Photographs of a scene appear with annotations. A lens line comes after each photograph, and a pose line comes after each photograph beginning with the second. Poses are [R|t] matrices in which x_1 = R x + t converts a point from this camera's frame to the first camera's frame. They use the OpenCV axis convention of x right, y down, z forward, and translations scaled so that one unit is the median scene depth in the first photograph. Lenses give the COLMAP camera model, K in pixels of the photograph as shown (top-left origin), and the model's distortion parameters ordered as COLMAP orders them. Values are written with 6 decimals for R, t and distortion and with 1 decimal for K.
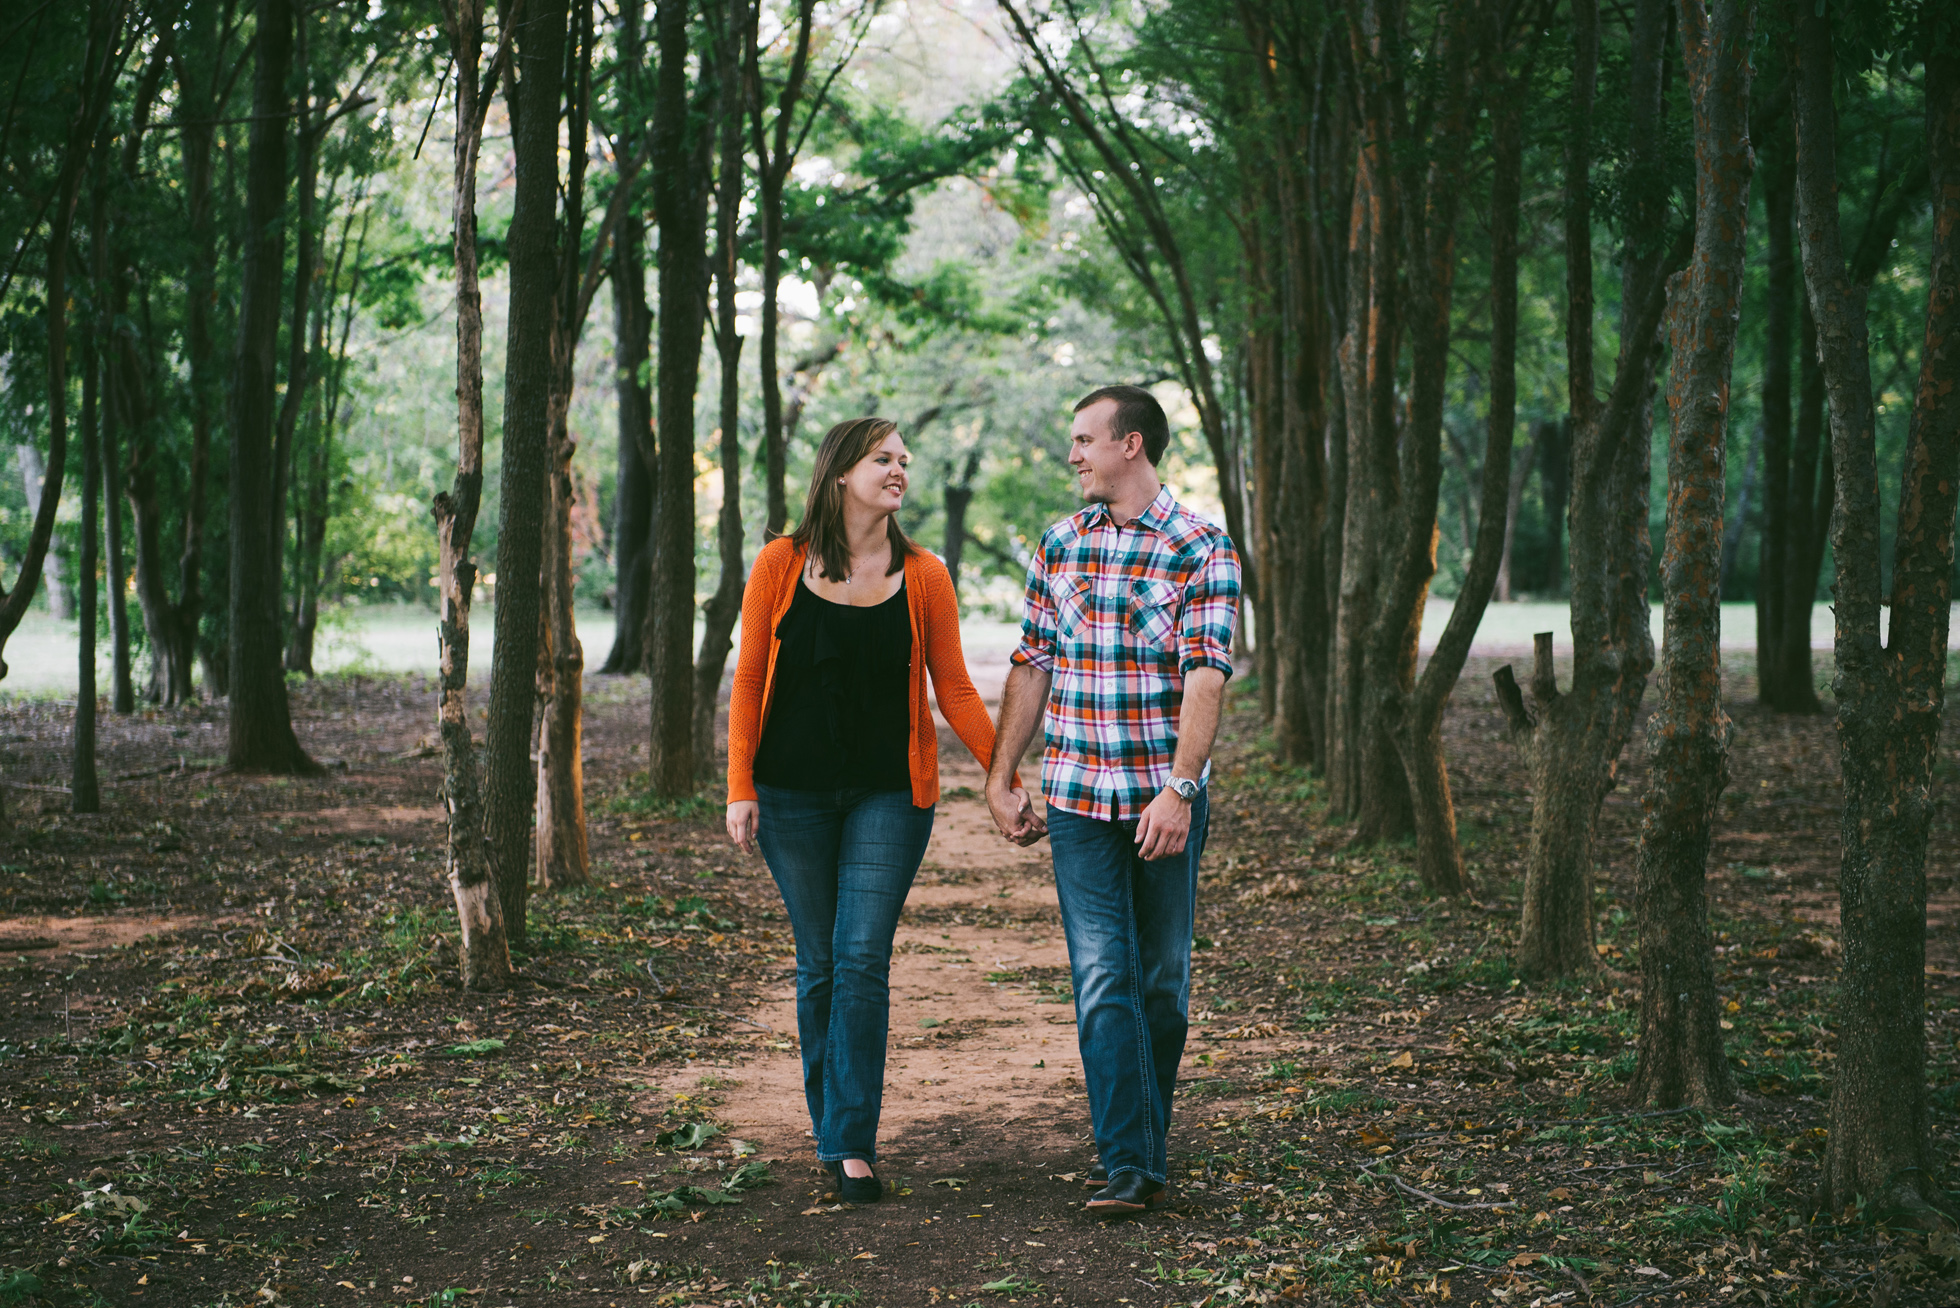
lens RADIAL K [[4002.5, 0, 834.6], [0, 4002.5, 658.2], [0, 0, 1]] dist [0.121369, -0.430097]
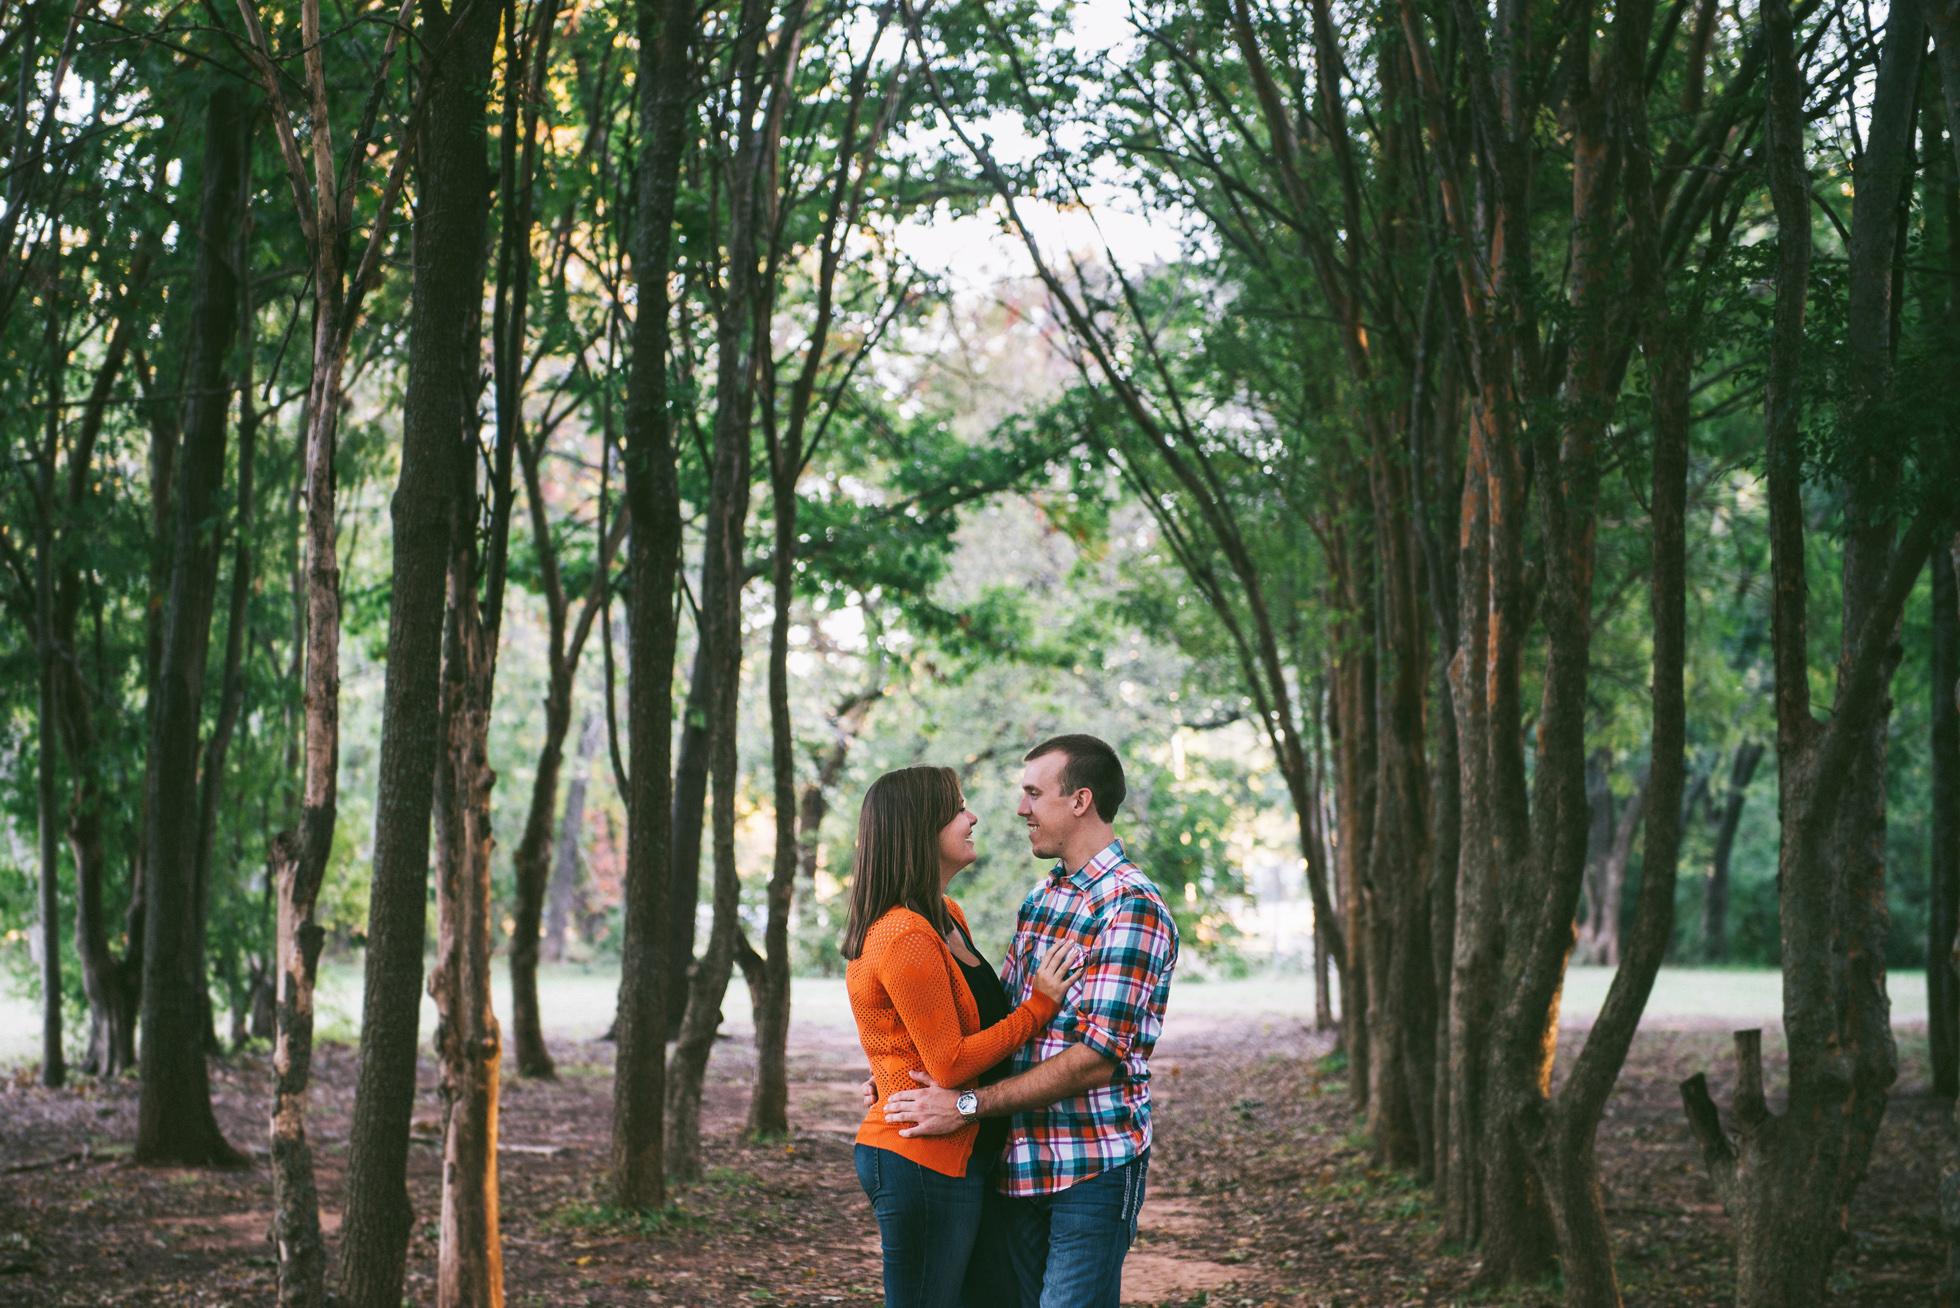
lens RADIAL K [[4002.5, 0, 834.6], [0, 4002.5, 658.2], [0, 0, 1]] dist [0.121369, -0.430097]
pose [[0.999817, 0.005188, -0.018407, 0.012160], [-0.006770, 0.996186, -0.086994, -0.005186], [0.017885, 0.087103, 0.996039, 0.144834]]
